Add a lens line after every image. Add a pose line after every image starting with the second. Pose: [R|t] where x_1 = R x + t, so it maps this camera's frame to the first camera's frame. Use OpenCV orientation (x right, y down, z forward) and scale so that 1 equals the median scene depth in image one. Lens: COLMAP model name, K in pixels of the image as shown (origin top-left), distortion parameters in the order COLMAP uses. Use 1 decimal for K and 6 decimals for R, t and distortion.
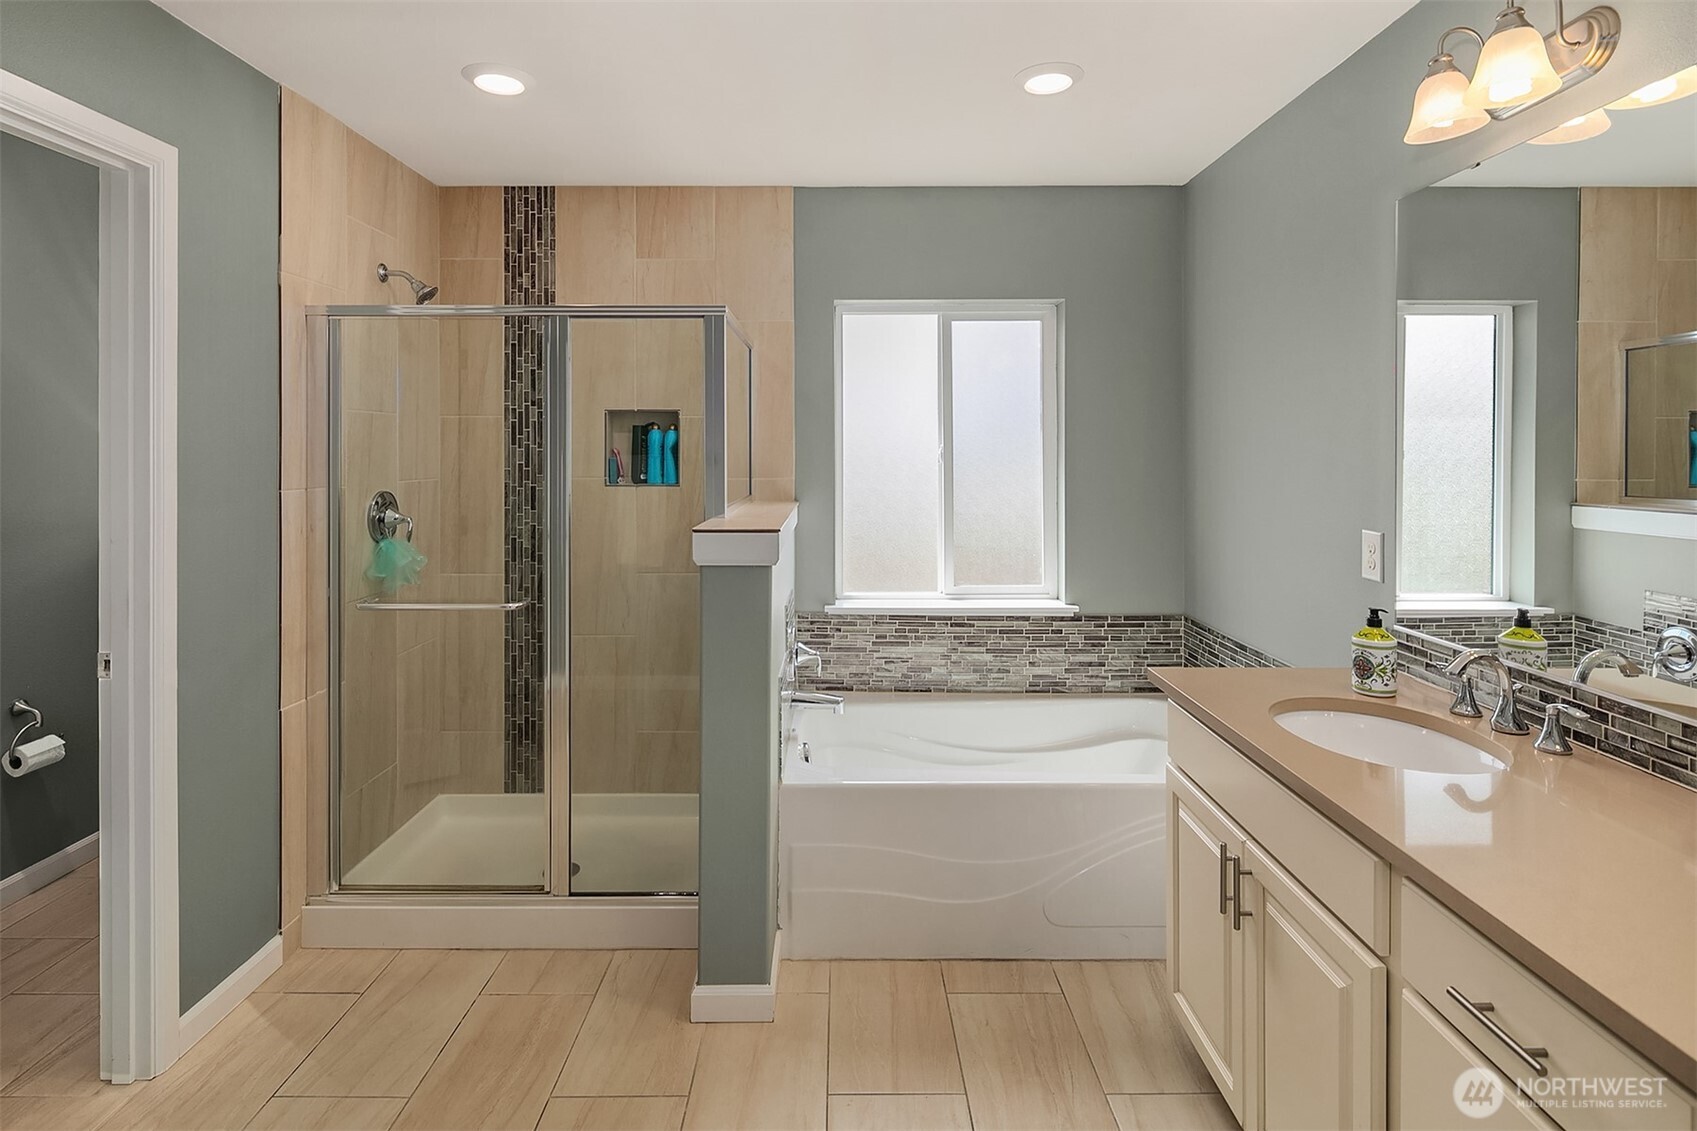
lens RADIAL K [[861.5, 0, 849.2], [0, 861.5, 451.9], [0, 0, 1]] dist [-0.000750, -0.000979]
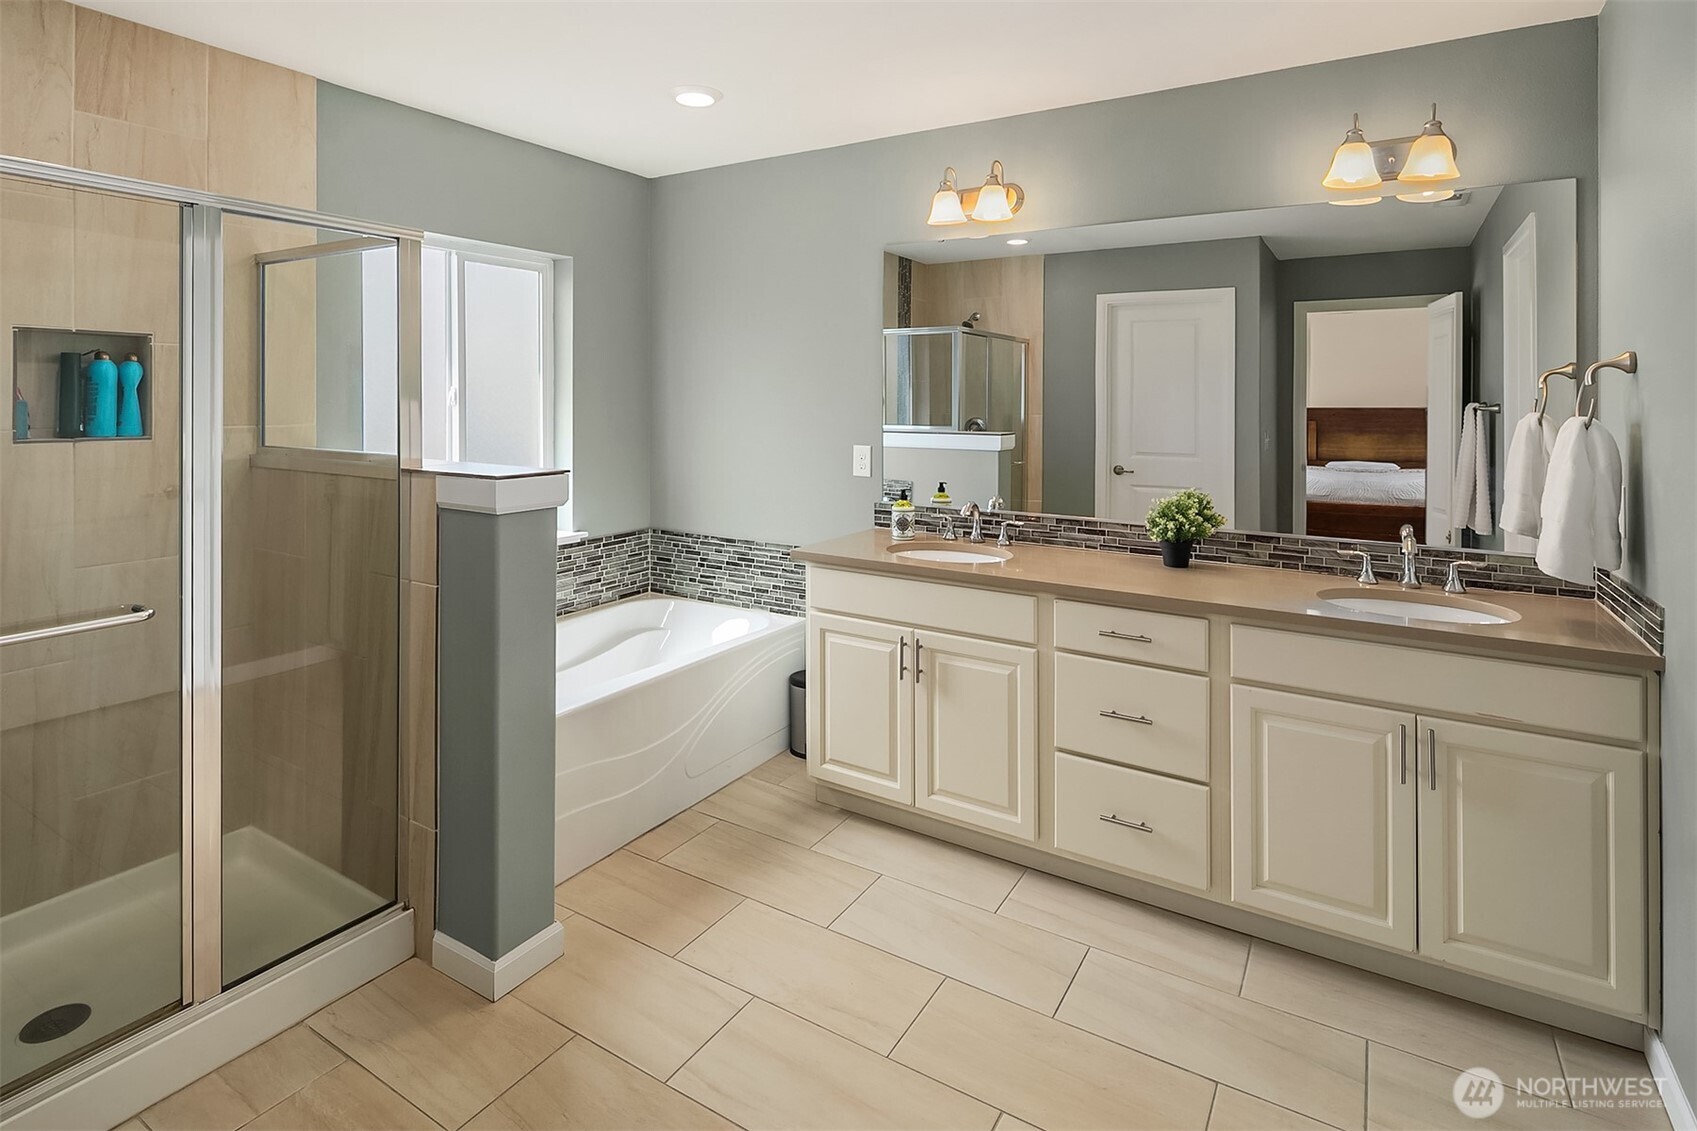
lens RADIAL K [[854.1, 0, 848.9], [0, 854.1, 393.4], [0, 0, 1]] dist [0.001563, -0.000368]
pose [[0.530186, 0.006453, 0.847857, -0.496397], [-0.004800, 0.999978, -0.004609, 0.001664], [-0.847868, -0.001626, 0.530205, 0.115612]]
